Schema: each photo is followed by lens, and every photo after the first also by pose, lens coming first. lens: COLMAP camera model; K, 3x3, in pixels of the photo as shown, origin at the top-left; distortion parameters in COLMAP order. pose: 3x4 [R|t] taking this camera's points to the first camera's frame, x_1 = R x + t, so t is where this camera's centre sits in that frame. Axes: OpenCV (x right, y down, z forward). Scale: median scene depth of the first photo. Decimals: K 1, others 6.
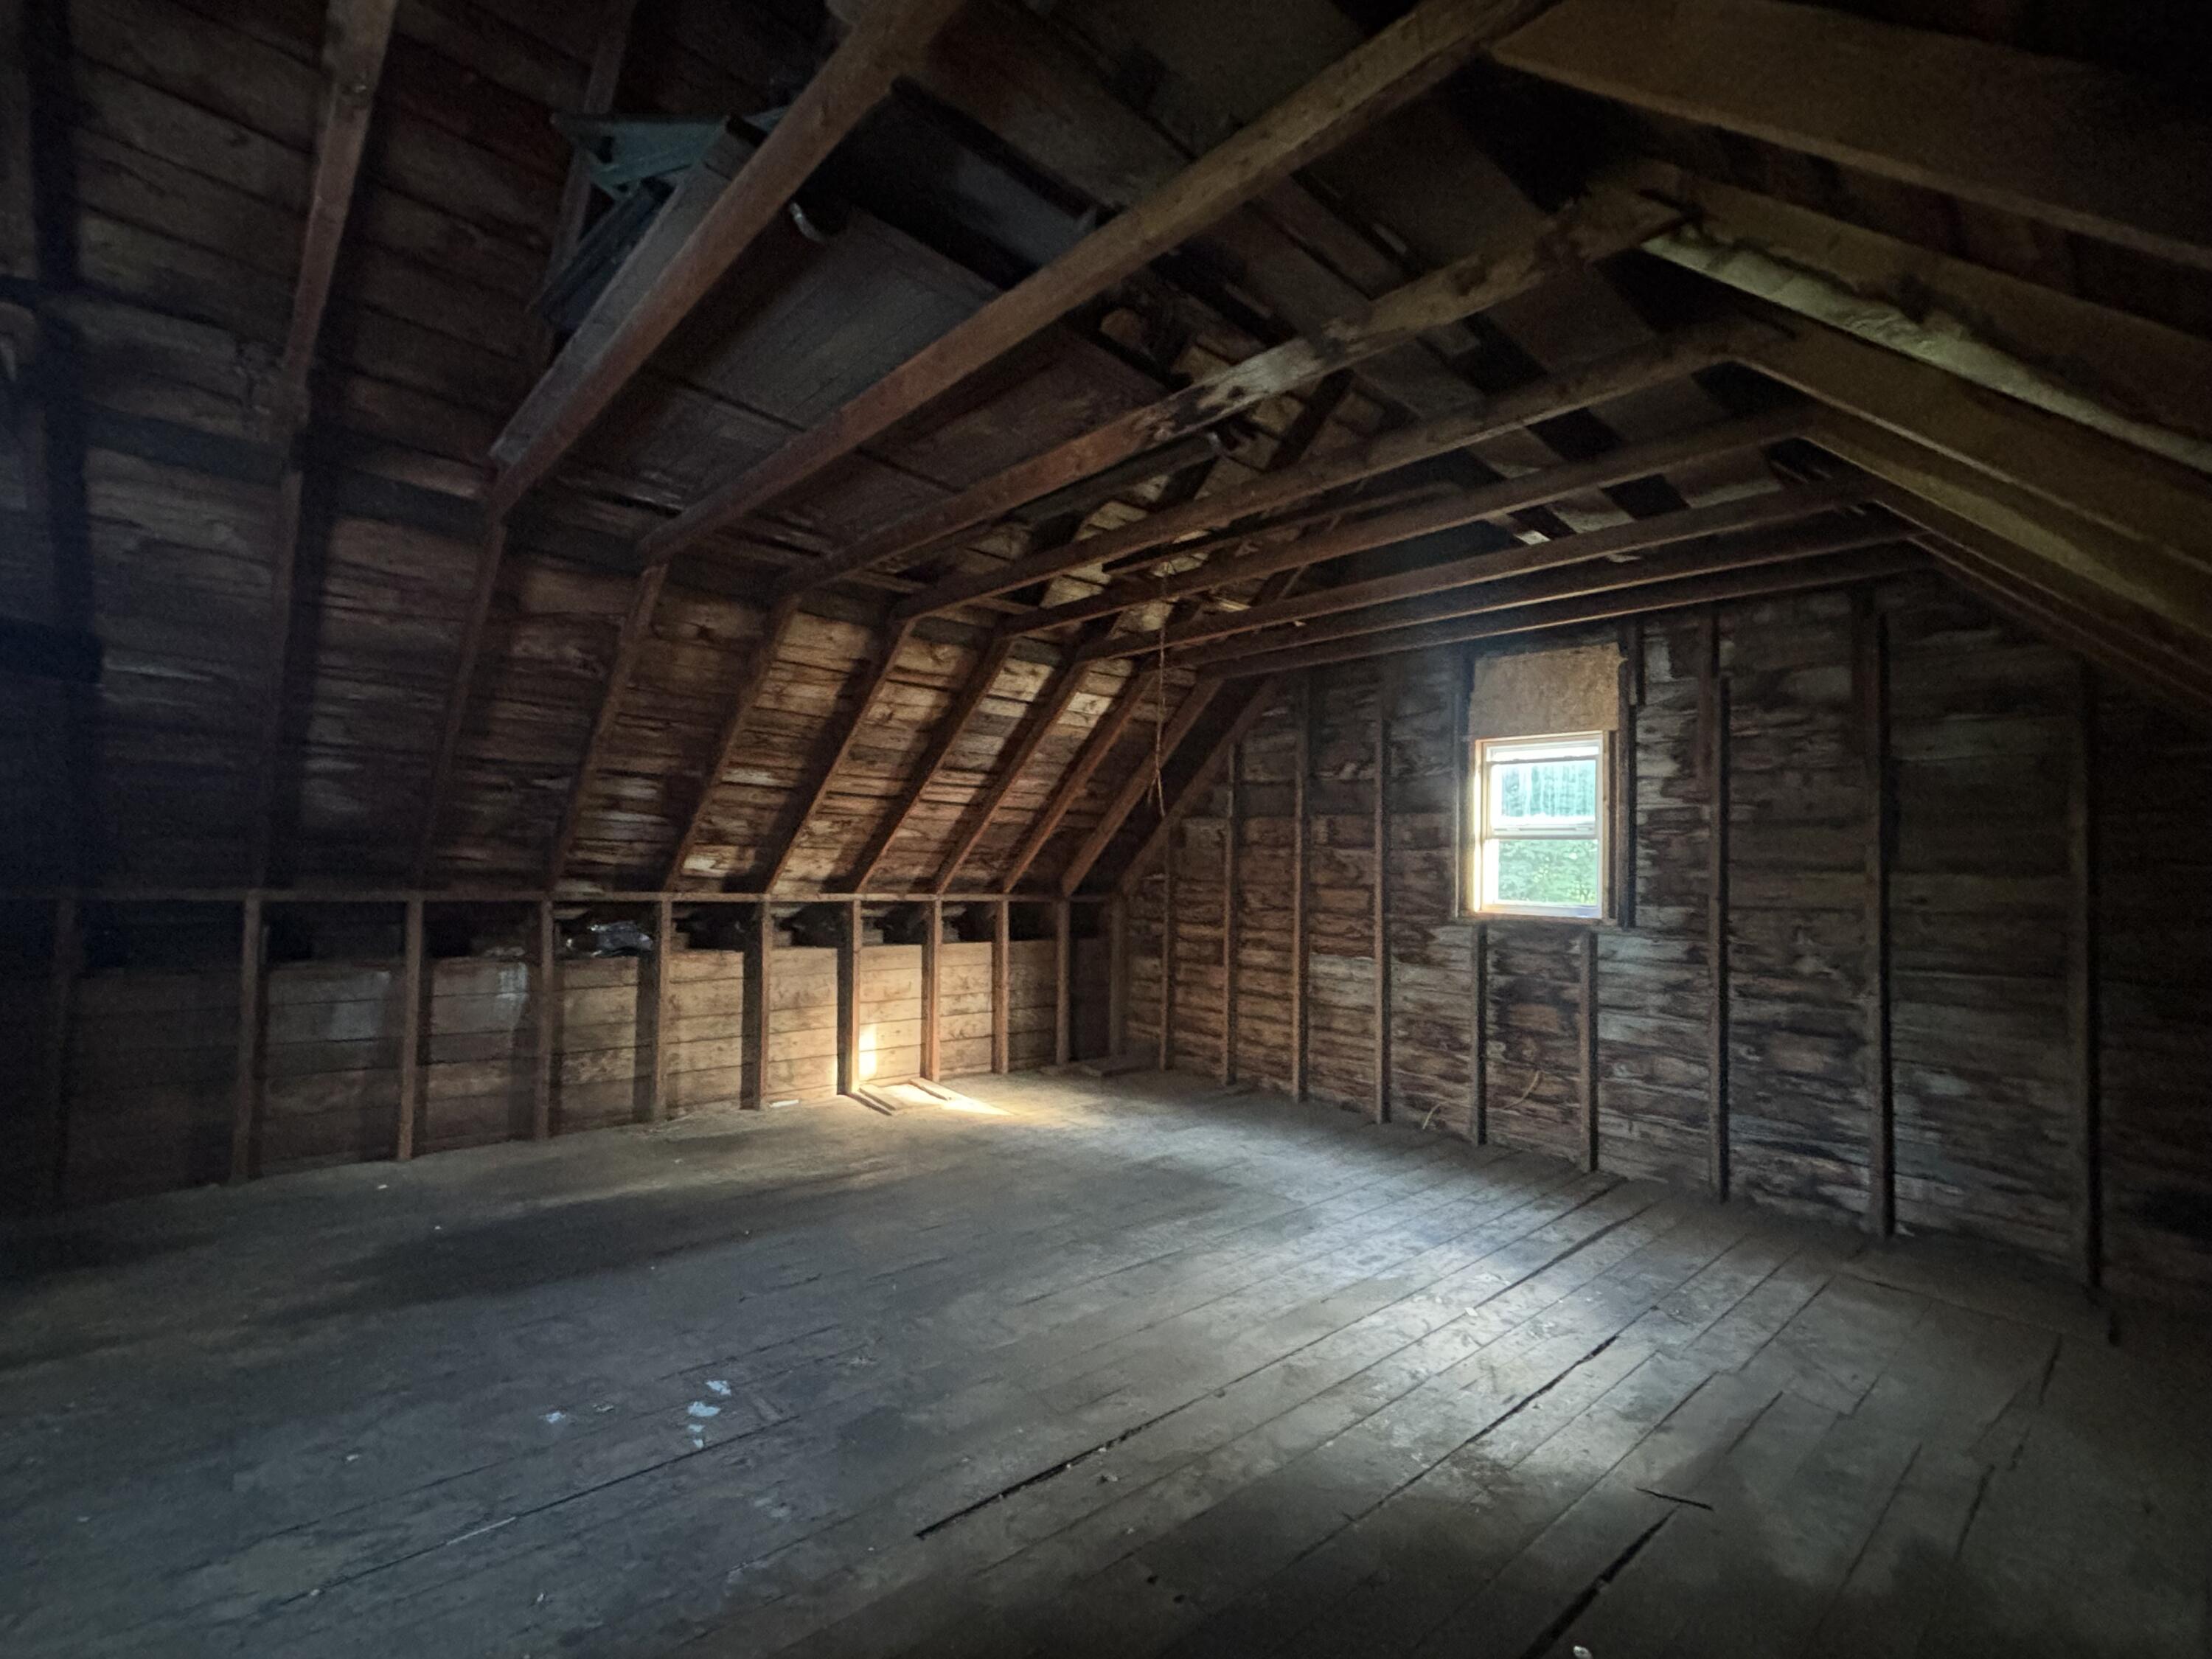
lens RADIAL K [[994.4, 0, 1103.3], [0, 994.4, 827.0], [0, 0, 1]] dist [0.017616, -0.002160]
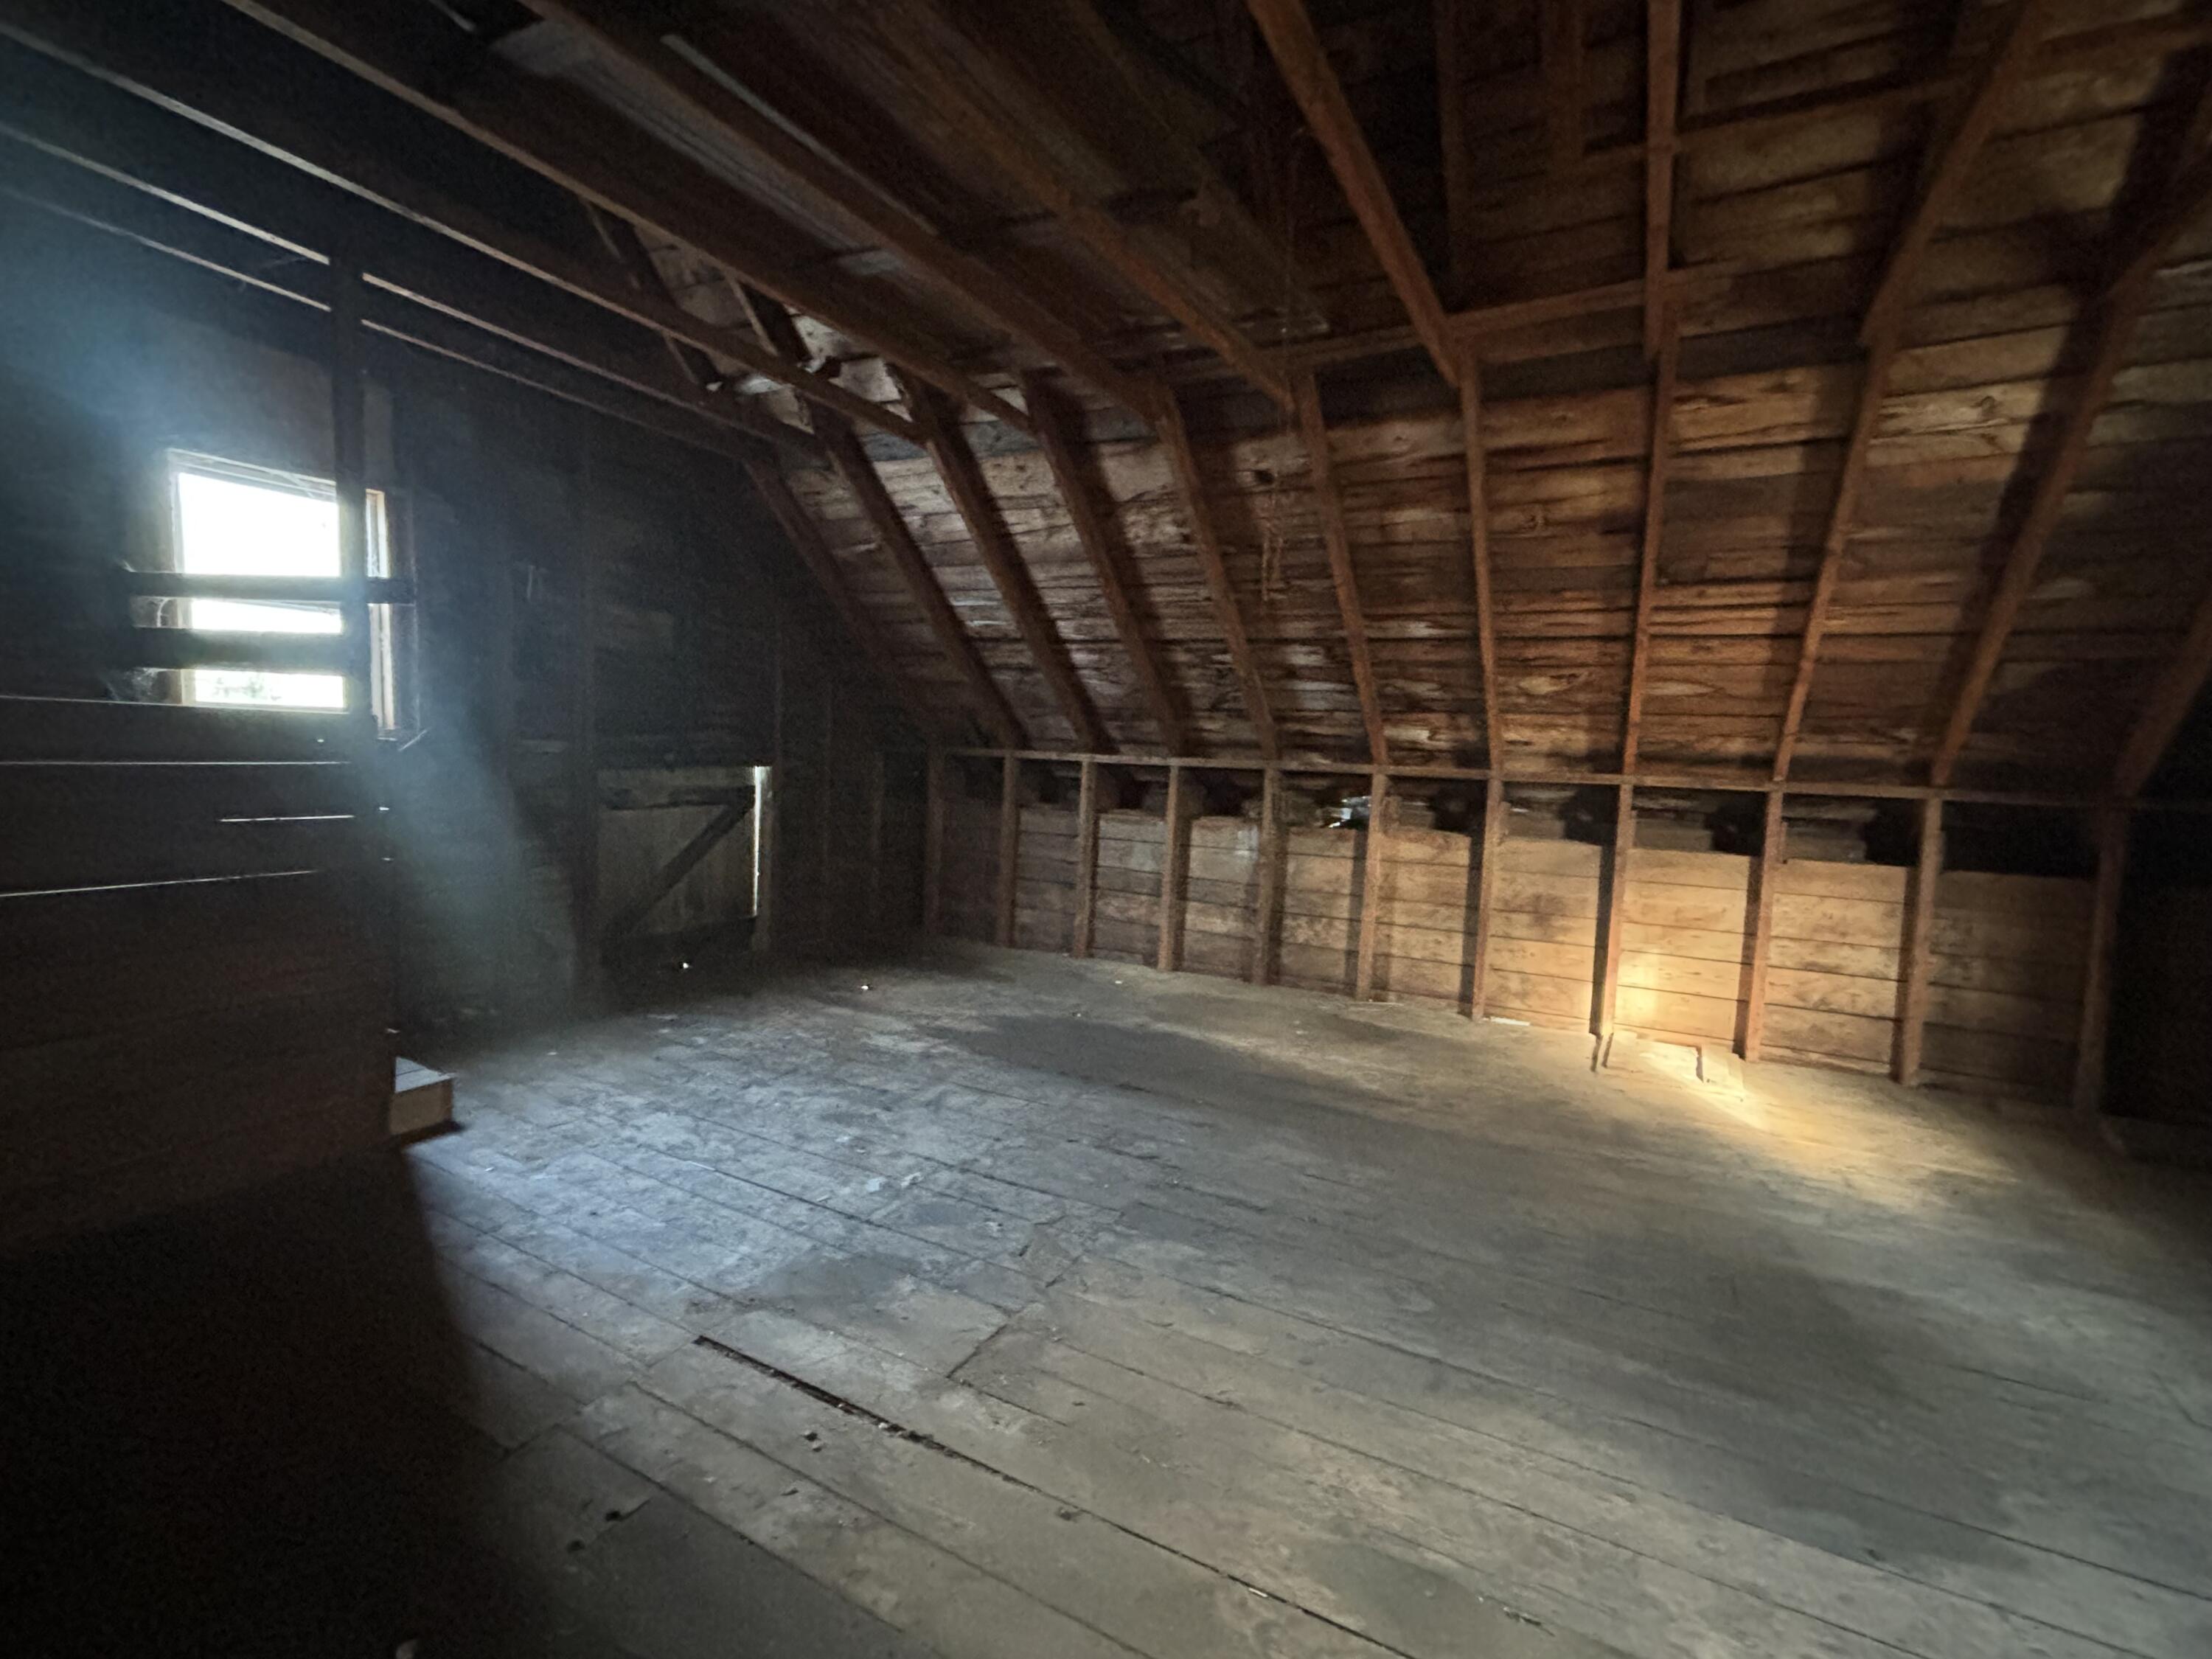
lens RADIAL K [[994.4, 0, 1107.8], [0, 994.4, 841.3], [0, 0, 1]] dist [0.017616, -0.002160]
pose [[0.344791, 0.084838, -0.934838, 0.358316], [0.019830, 0.995027, 0.097614, 0.039849], [0.938470, -0.052194, 0.341394, 0.430481]]
